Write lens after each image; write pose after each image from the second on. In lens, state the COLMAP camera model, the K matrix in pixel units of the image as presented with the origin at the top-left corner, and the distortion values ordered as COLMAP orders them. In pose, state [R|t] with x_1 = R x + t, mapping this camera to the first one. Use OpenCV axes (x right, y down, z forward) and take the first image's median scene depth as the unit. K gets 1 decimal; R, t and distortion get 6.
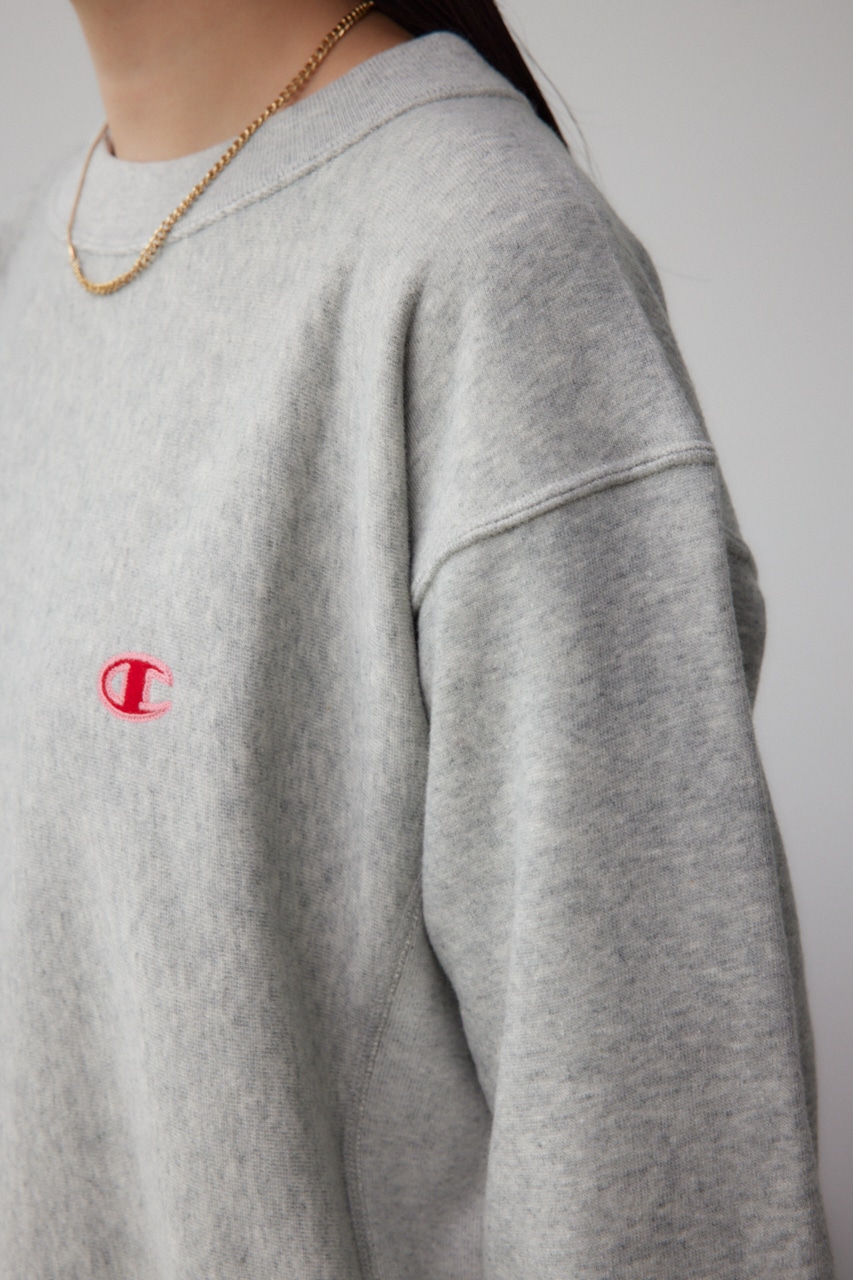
lens RADIAL K [[2780.3, 0, 414.9], [0, 2780.3, 652.9], [0, 0, 1]] dist [0.209142, 0.000000]
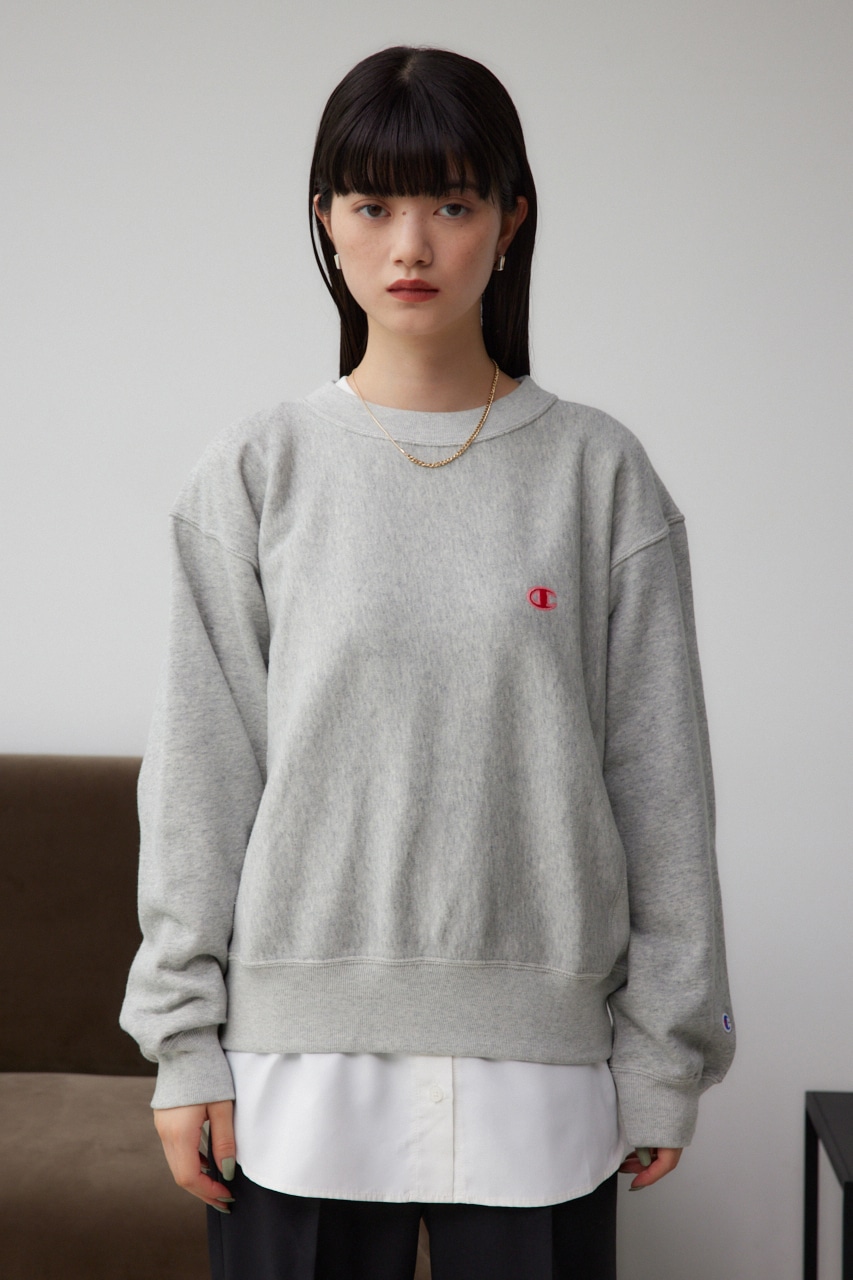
lens RADIAL K [[2780.3, 0, 425.6], [0, 2780.3, 627.5], [0, 0, 1]] dist [0.209142, 0.000000]
pose [[0.537539, 0.032691, 0.842605, -2.429462], [0.105901, 0.988719, -0.105920, 0.312993], [-0.836563, 0.146169, 0.528013, -0.335222]]
